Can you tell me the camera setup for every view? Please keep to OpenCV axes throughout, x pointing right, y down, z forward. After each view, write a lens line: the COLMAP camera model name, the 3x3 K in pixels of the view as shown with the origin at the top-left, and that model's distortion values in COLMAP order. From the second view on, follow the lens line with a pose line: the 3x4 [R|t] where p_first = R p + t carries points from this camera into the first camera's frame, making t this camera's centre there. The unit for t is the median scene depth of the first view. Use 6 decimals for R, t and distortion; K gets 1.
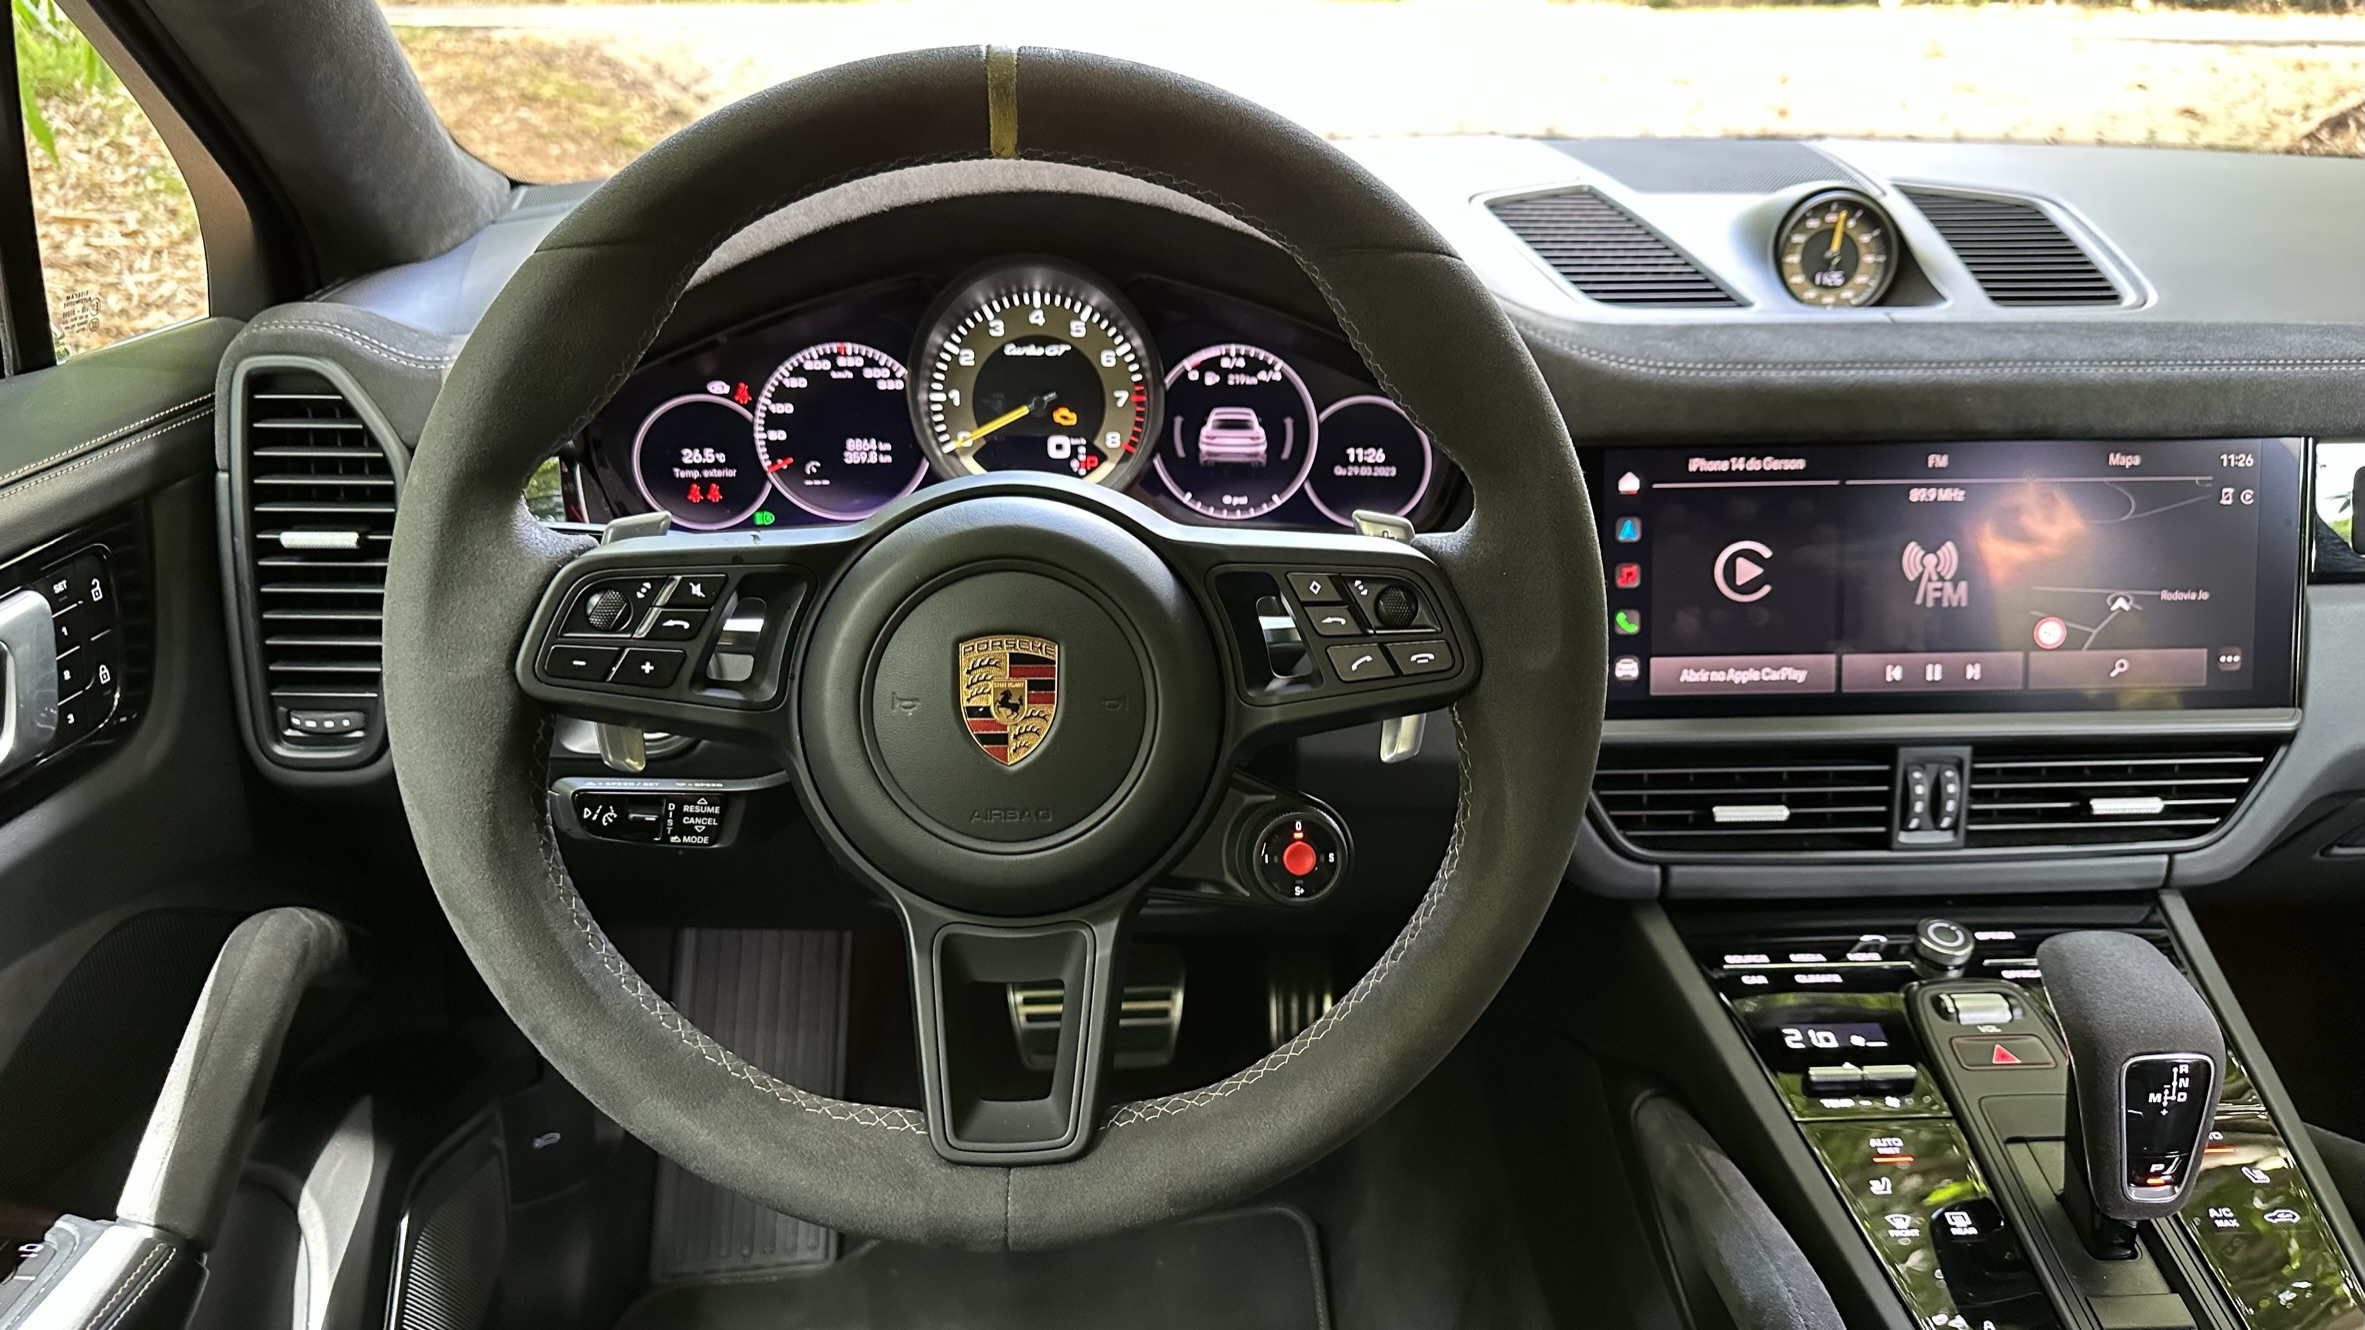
lens RADIAL K [[1694.0, 0, 1191.0], [0, 1694.0, 678.9], [0, 0, 1]] dist [0.128785, -0.234485]
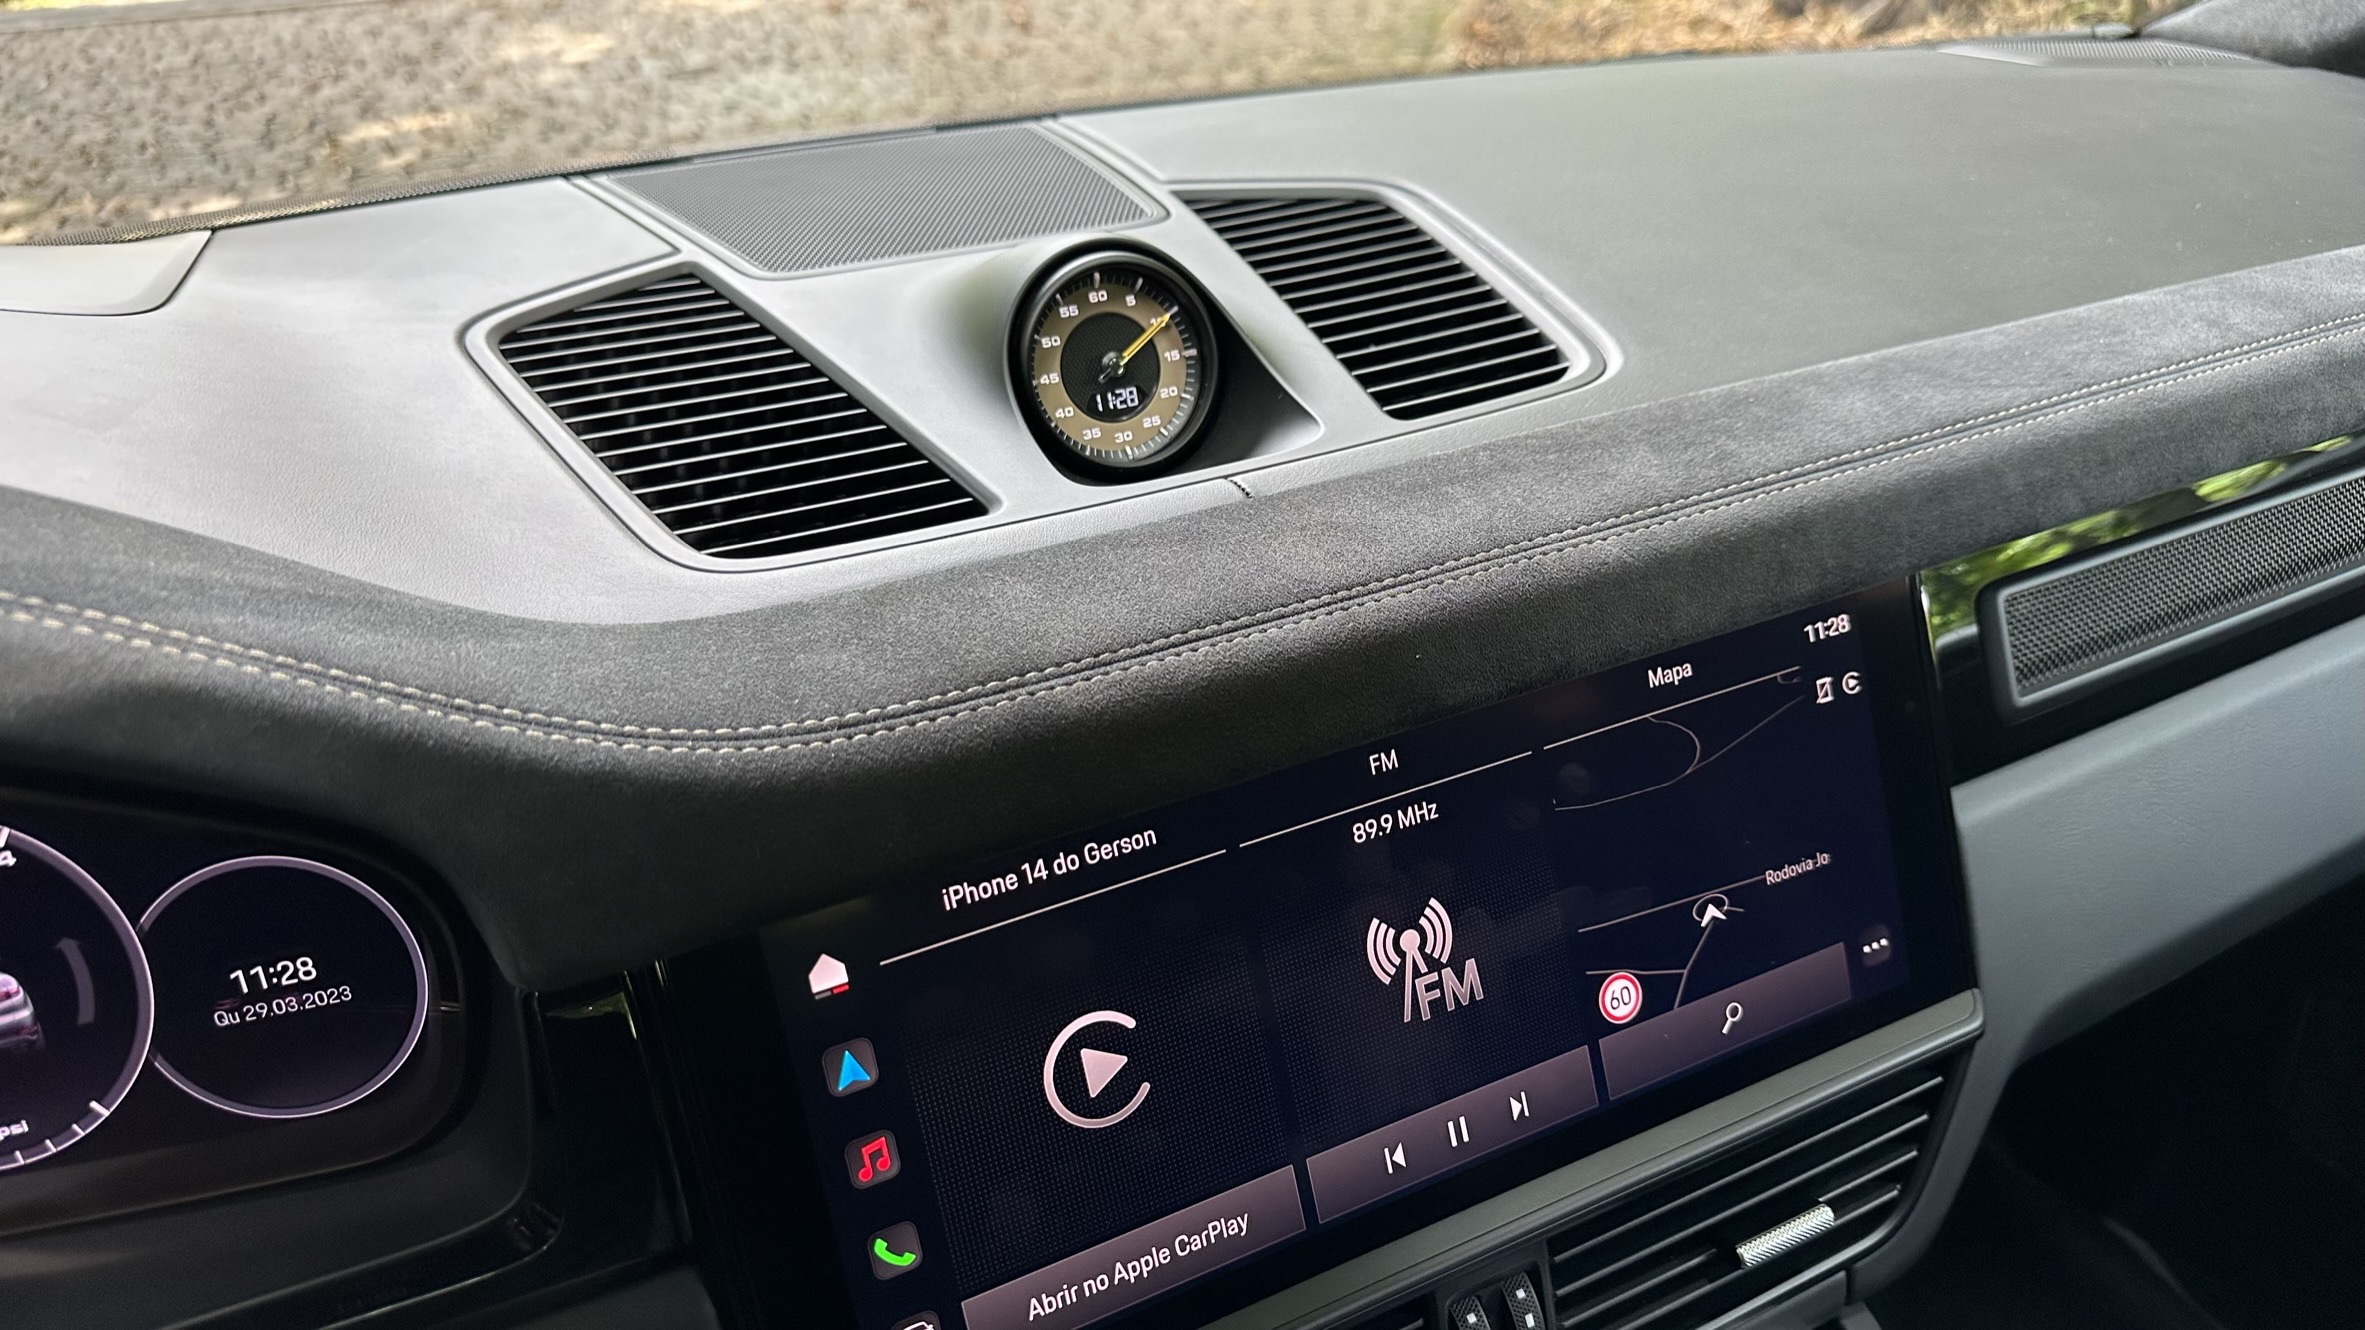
lens RADIAL K [[1694.0, 0, 1191.0], [0, 1694.0, 678.9], [0, 0, 1]] dist [0.128785, -0.234485]
pose [[0.914359, -0.232839, 0.331260, 0.205832], [0.220805, 0.972500, 0.074083, -0.200668], [-0.339400, 0.005405, 0.940627, 0.512844]]
